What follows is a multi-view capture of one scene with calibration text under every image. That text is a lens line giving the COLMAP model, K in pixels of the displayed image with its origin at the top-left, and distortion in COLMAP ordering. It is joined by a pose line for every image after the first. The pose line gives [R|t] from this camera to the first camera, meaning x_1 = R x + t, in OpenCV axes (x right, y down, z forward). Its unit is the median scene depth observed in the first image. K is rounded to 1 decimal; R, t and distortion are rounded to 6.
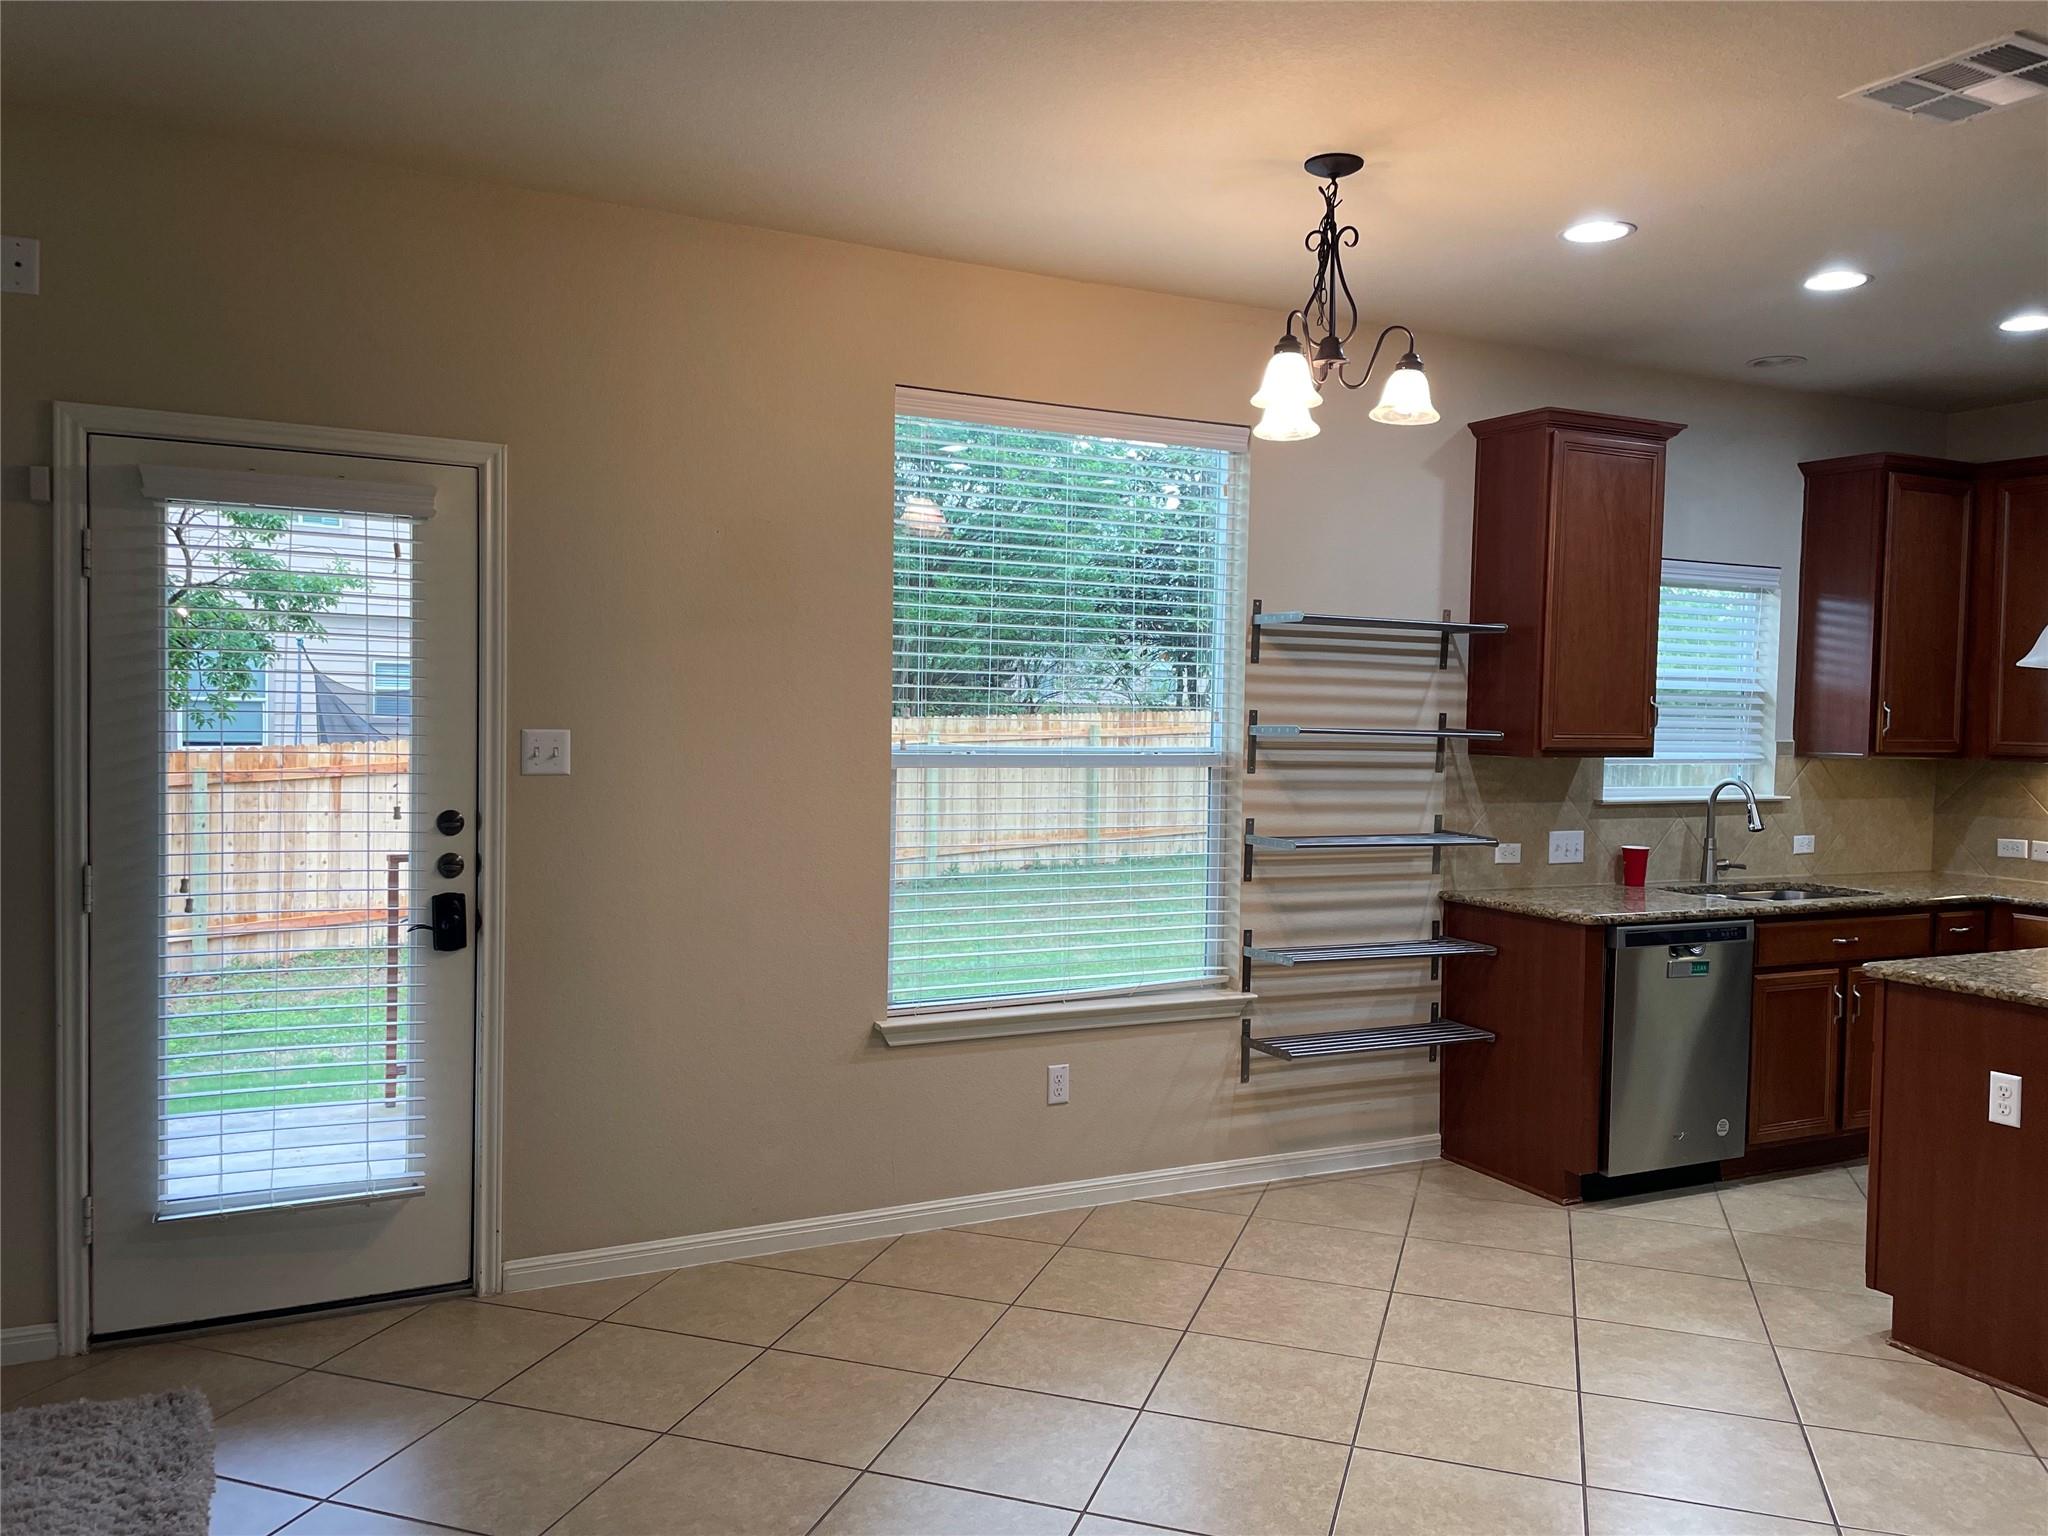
lens RADIAL K [[1541.2, 0, 1036.7], [0, 1541.2, 764.6], [0, 0, 1]] dist [0.082823, -0.096305]
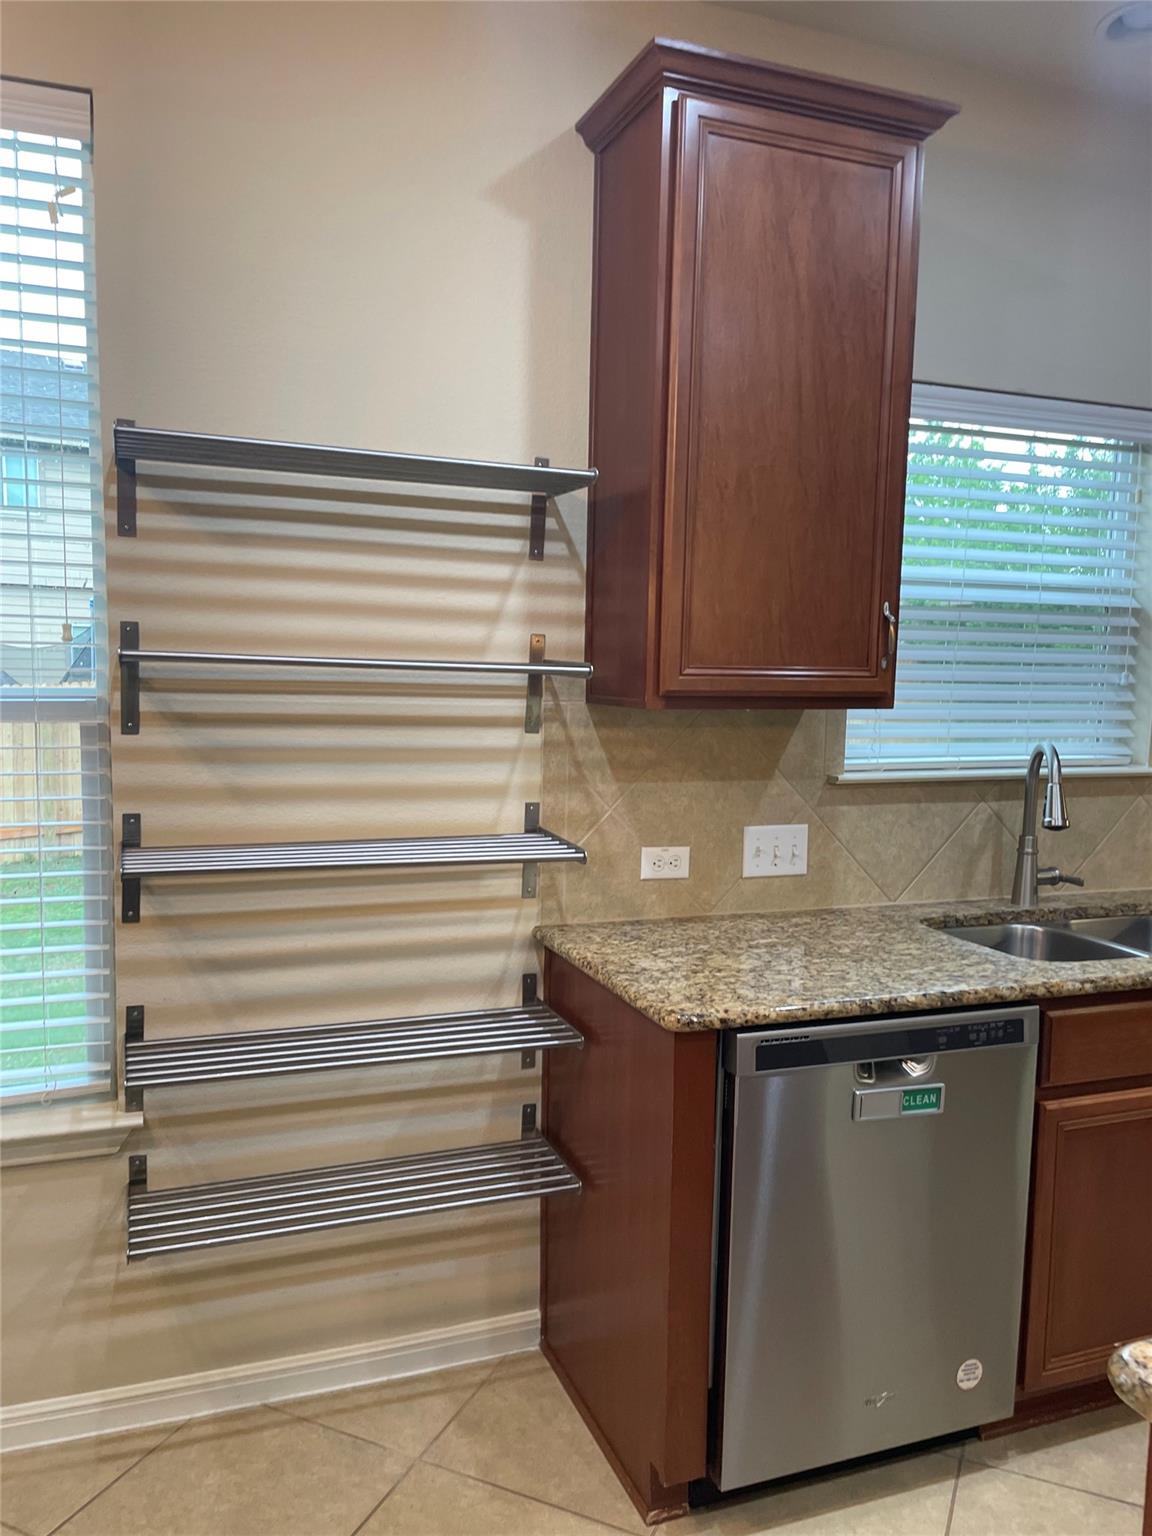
lens RADIAL K [[1155.9, 0, 570.3], [0, 1155.9, 778.4], [0, 0, 1]] dist [0.082823, -0.096305]
pose [[0.994193, 0.010790, -0.107067, 0.325808], [-0.004212, 0.998100, 0.061474, -0.005035], [0.107527, -0.060666, 0.992350, 0.557004]]
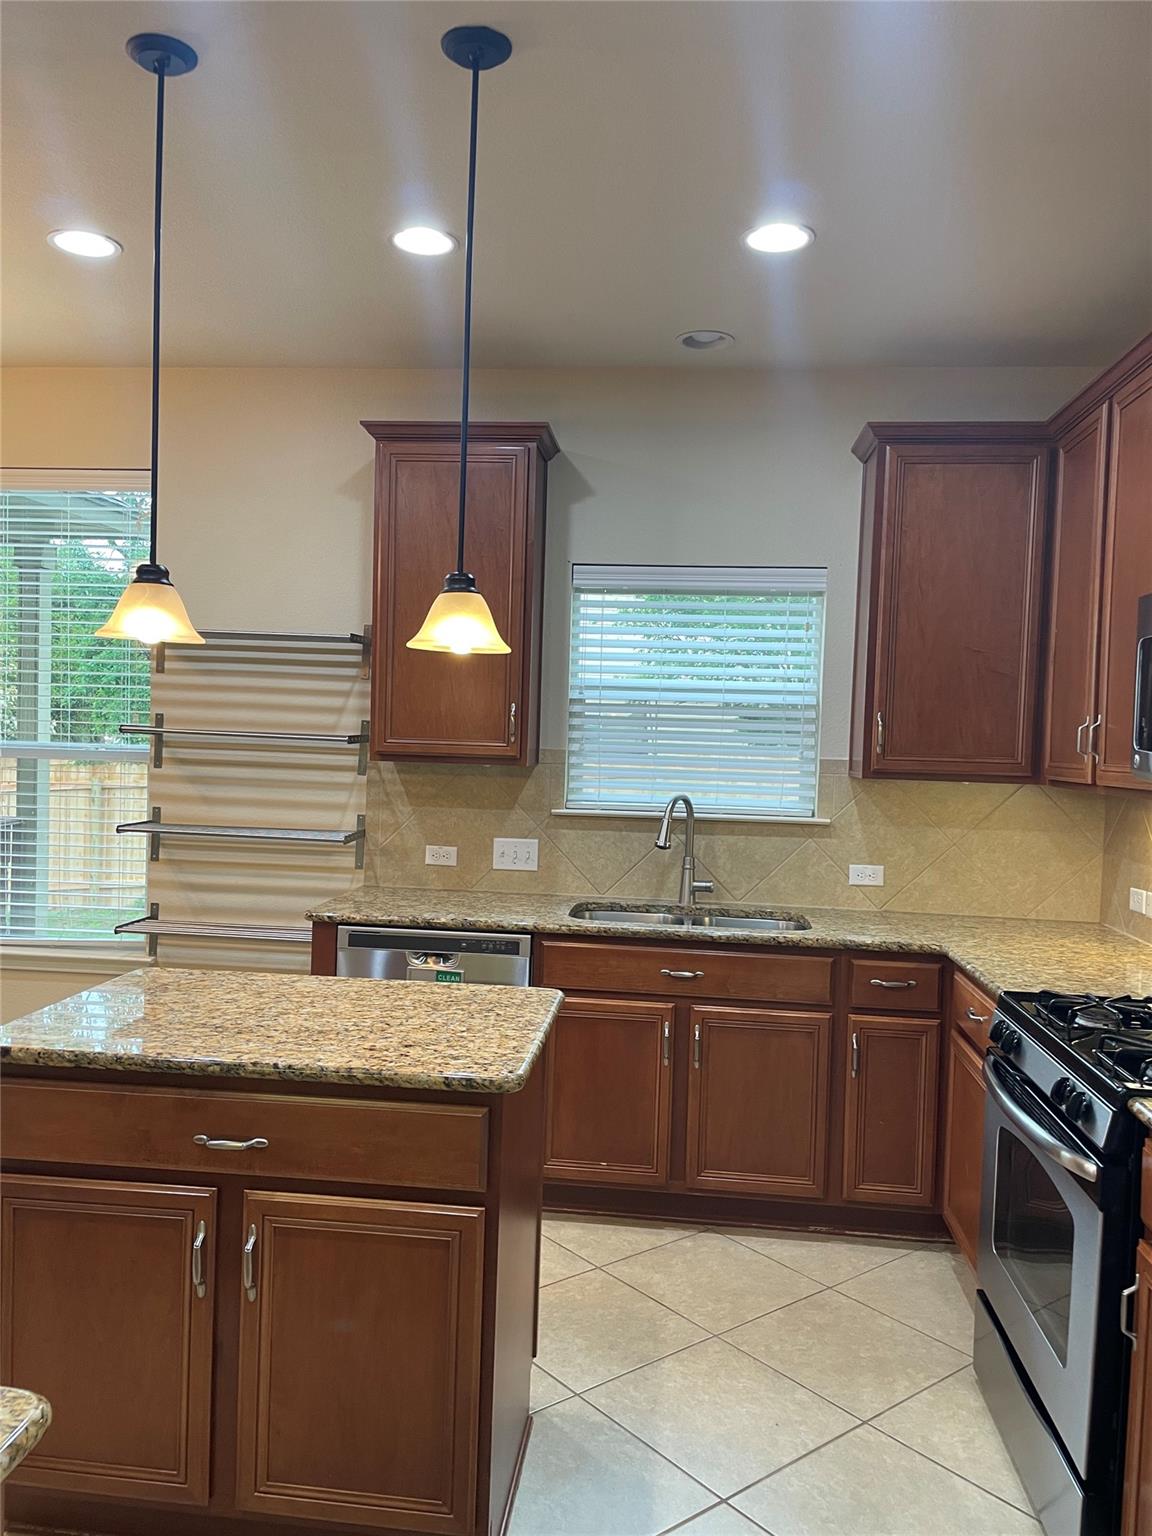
lens RADIAL K [[1155.9, 0, 559.3], [0, 1155.9, 774.8], [0, 0, 1]] dist [0.082823, -0.096305]
pose [[0.847949, 0.029981, -0.529229, 0.809071], [-0.036000, 0.999351, -0.001068, 0.000801], [0.528854, 0.019958, 0.848478, 0.392517]]
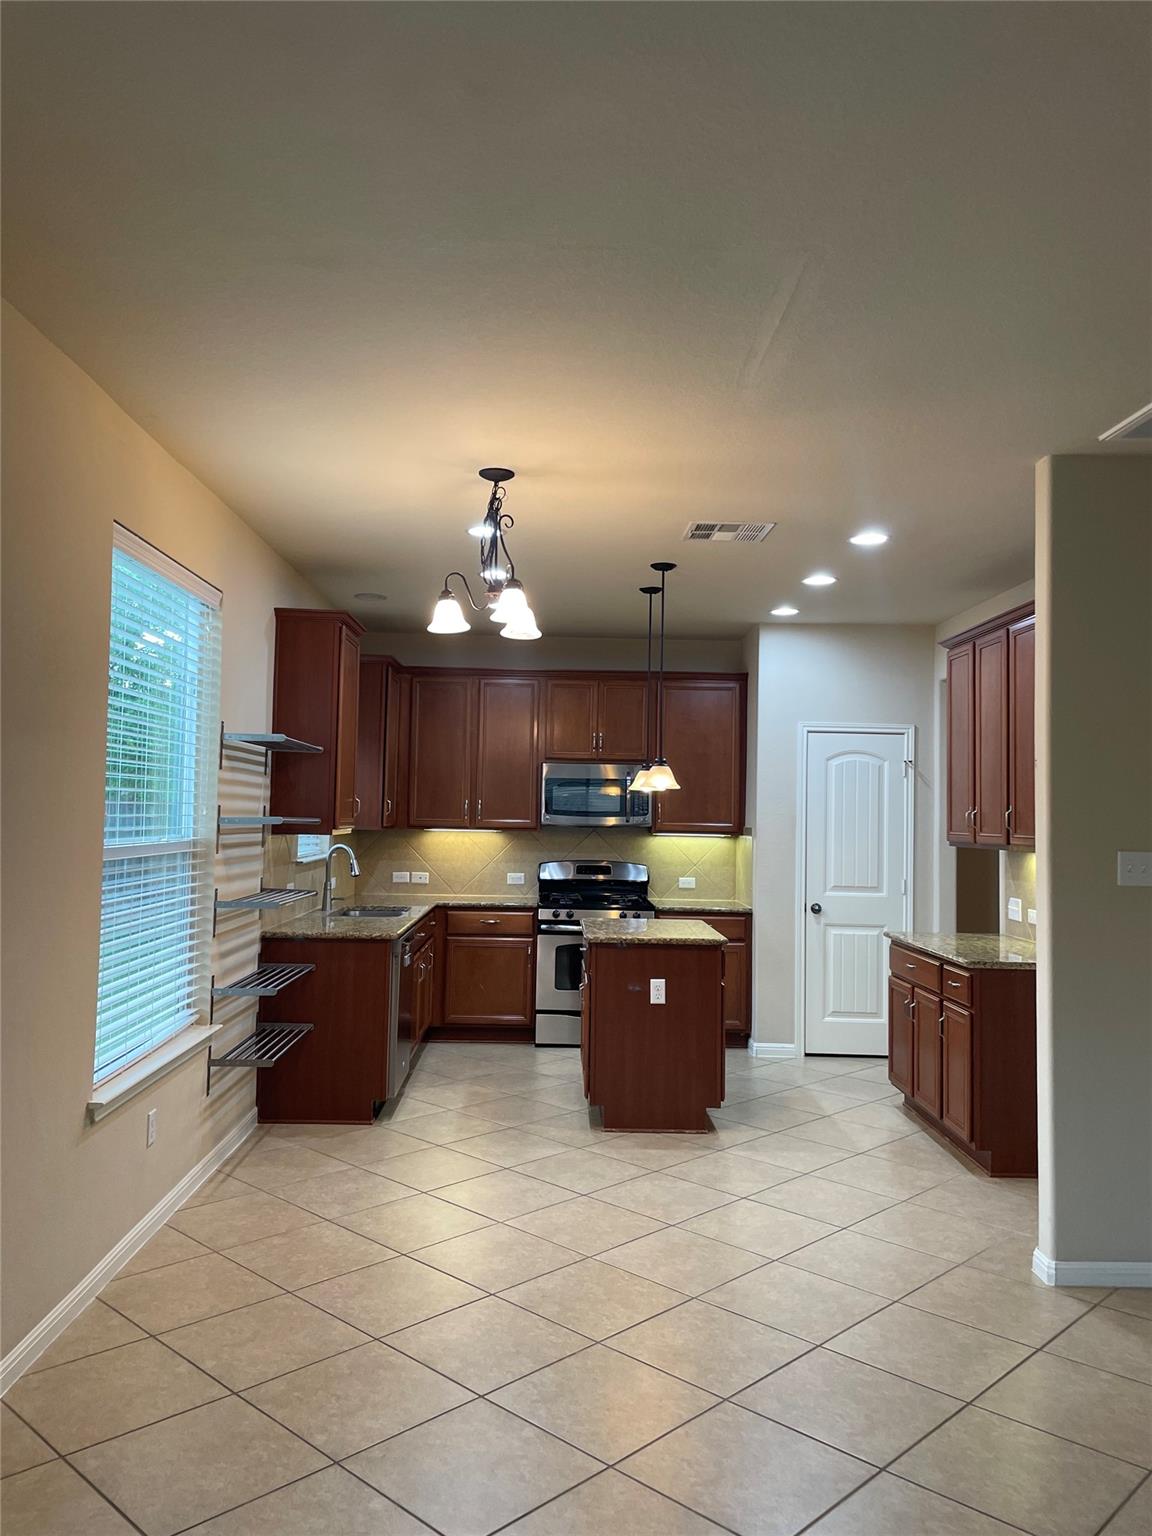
lens RADIAL K [[1155.9, 0, 550.2], [0, 1155.9, 756.4], [0, 0, 1]] dist [0.082823, -0.096305]
pose [[0.446714, 0.031547, 0.894120, -0.583146], [0.024517, 0.998571, -0.047482, -0.021528], [-0.894341, 0.043132, 0.445303, 0.288185]]
